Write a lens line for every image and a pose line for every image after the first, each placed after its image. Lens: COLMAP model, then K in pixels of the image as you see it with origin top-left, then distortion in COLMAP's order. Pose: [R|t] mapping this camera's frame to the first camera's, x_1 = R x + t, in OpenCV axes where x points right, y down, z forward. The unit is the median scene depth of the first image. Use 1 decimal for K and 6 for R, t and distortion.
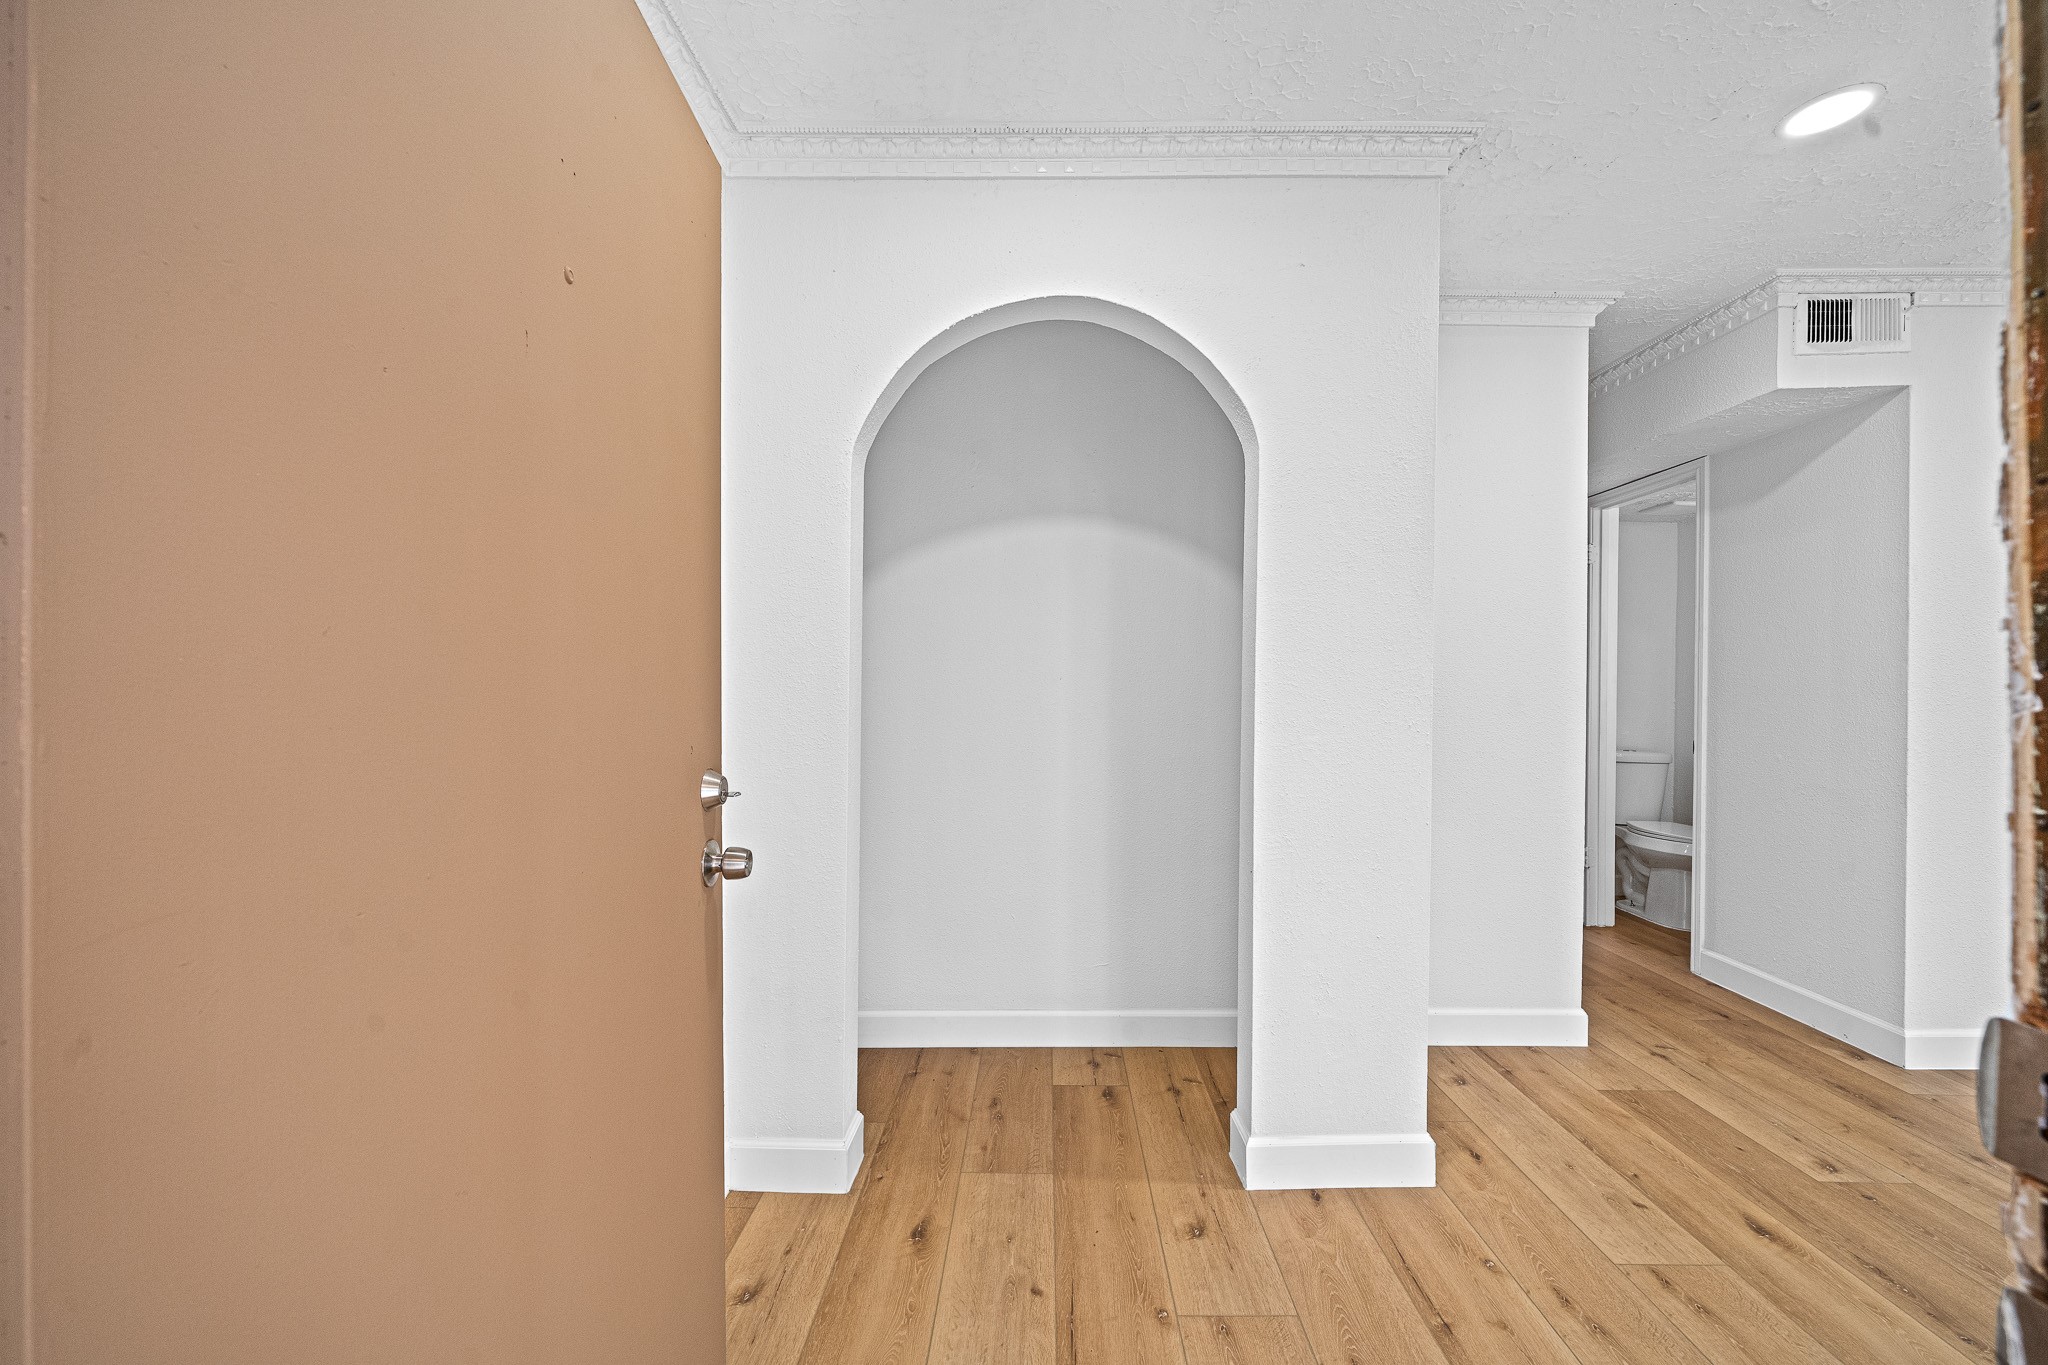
lens RADIAL K [[781.7, 0, 1024.9], [0, 781.7, 696.9], [0, 0, 1]] dist [-0.006161, 0.001140]
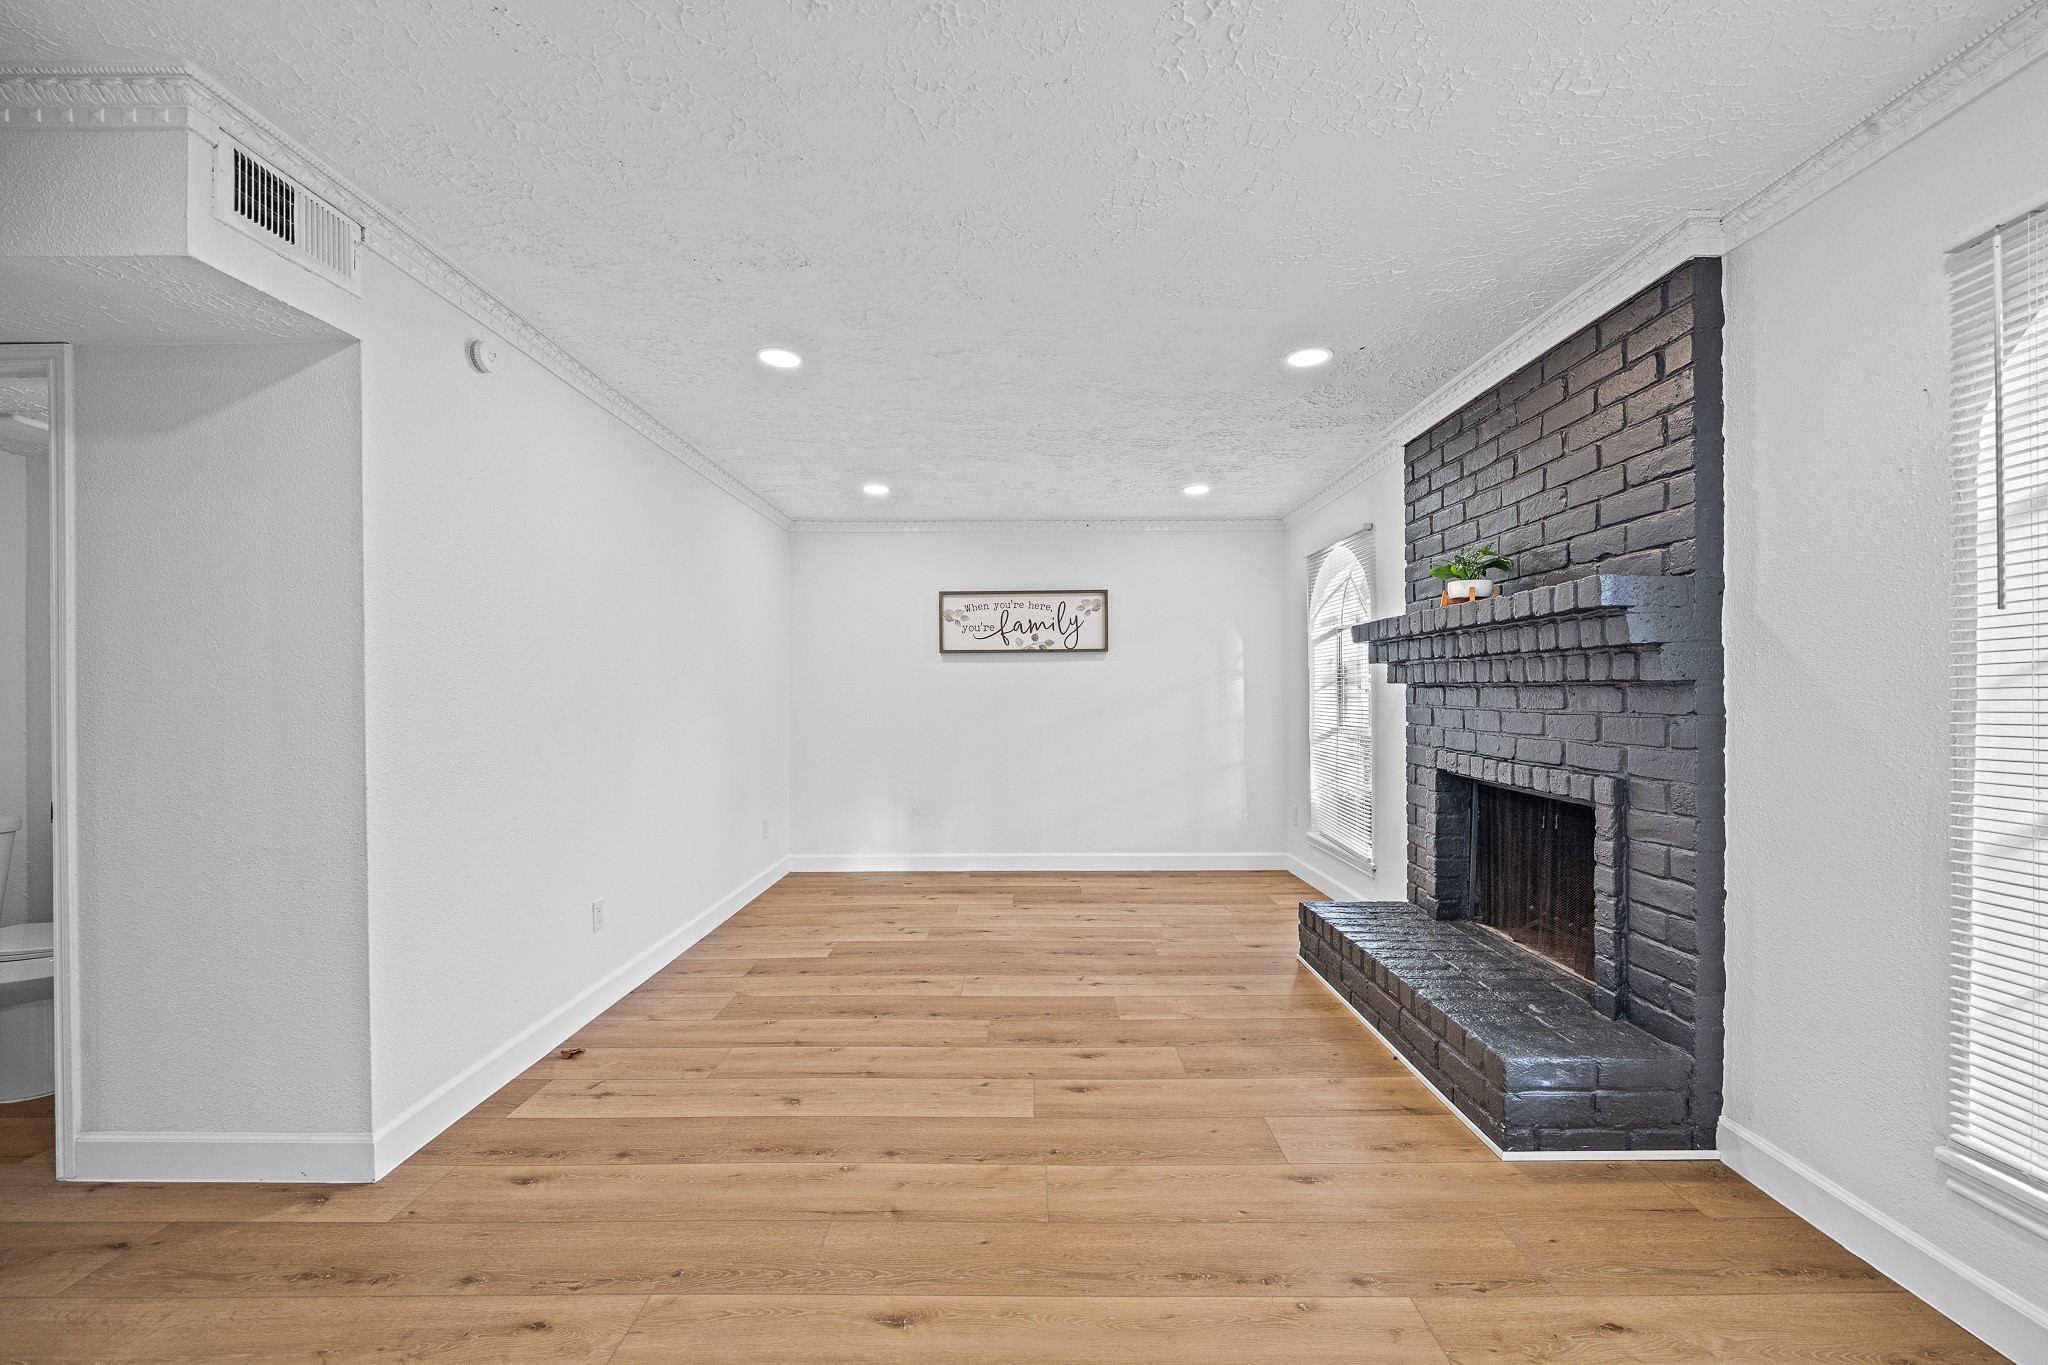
lens RADIAL K [[781.7, 0, 1032.5], [0, 781.7, 696.7], [0, 0, 1]] dist [-0.006161, 0.001140]
pose [[-0.027197, 0.002487, 0.999627, 0.296287], [0.024257, 0.999704, -0.001828, -0.009316], [-0.999336, 0.024198, -0.027249, 0.317014]]
